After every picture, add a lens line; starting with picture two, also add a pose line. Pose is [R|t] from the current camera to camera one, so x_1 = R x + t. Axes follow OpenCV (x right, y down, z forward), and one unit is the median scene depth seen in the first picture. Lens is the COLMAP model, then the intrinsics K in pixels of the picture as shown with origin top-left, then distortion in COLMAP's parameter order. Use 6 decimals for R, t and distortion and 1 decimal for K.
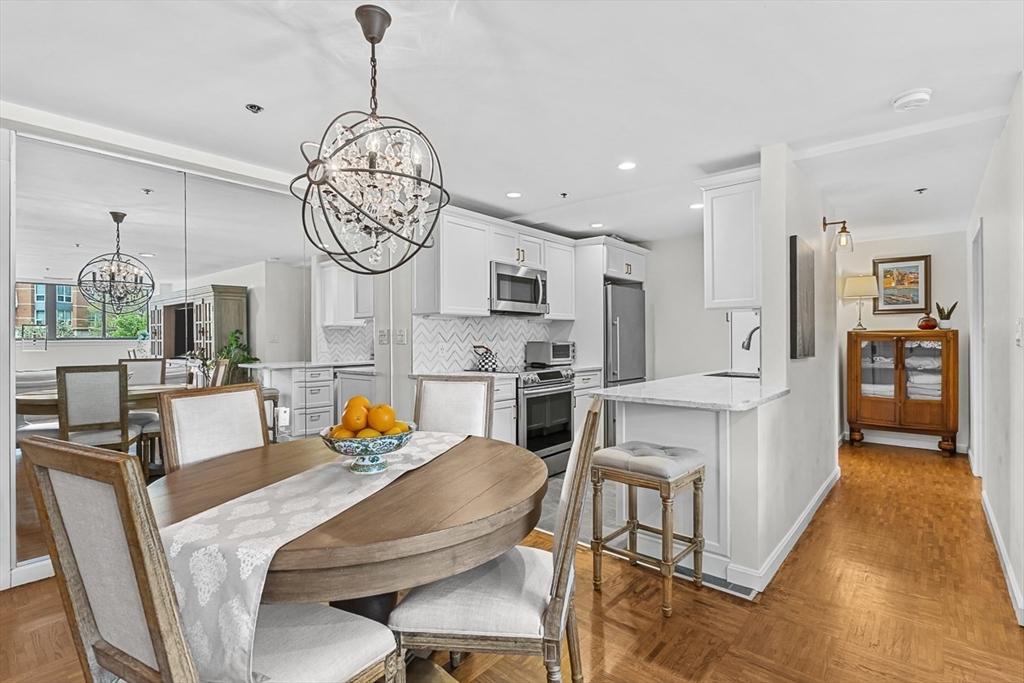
lens RADIAL K [[466.5, 0, 507.1], [0, 466.5, 340.6], [0, 0, 1]] dist [-0.000812, 0.000660]
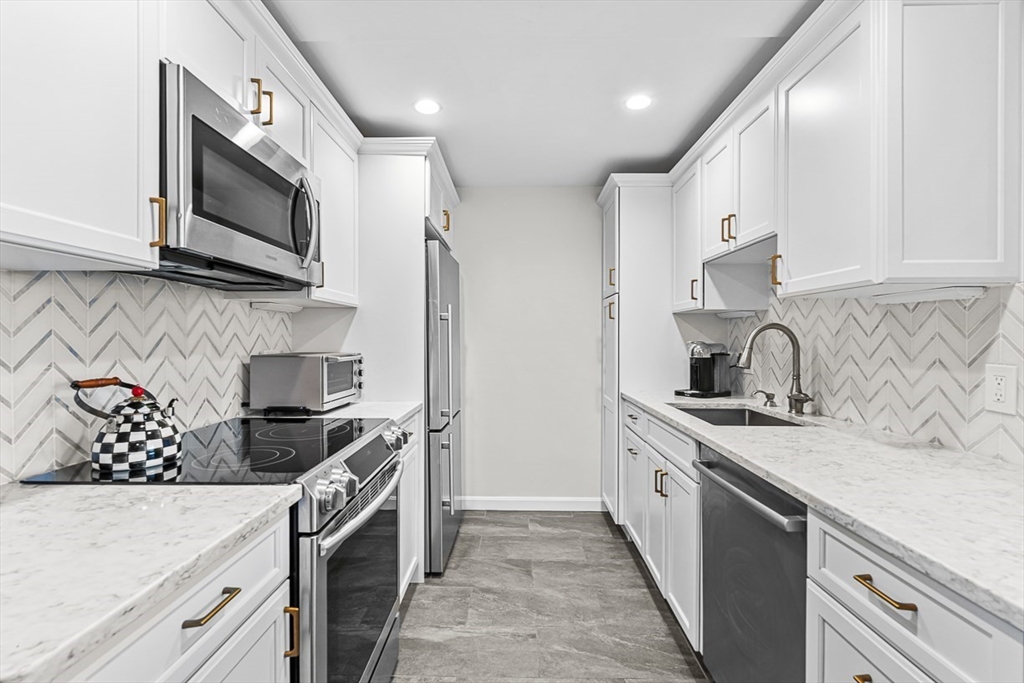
lens RADIAL K [[466.5, 0, 509.1], [0, 466.5, 337.9], [0, 0, 1]] dist [-0.000812, 0.000660]
pose [[0.765855, 0.001316, 0.643012, -0.048232], [0.002273, 0.999986, -0.004755, -0.011329], [-0.643009, 0.005103, 0.765841, 0.592830]]
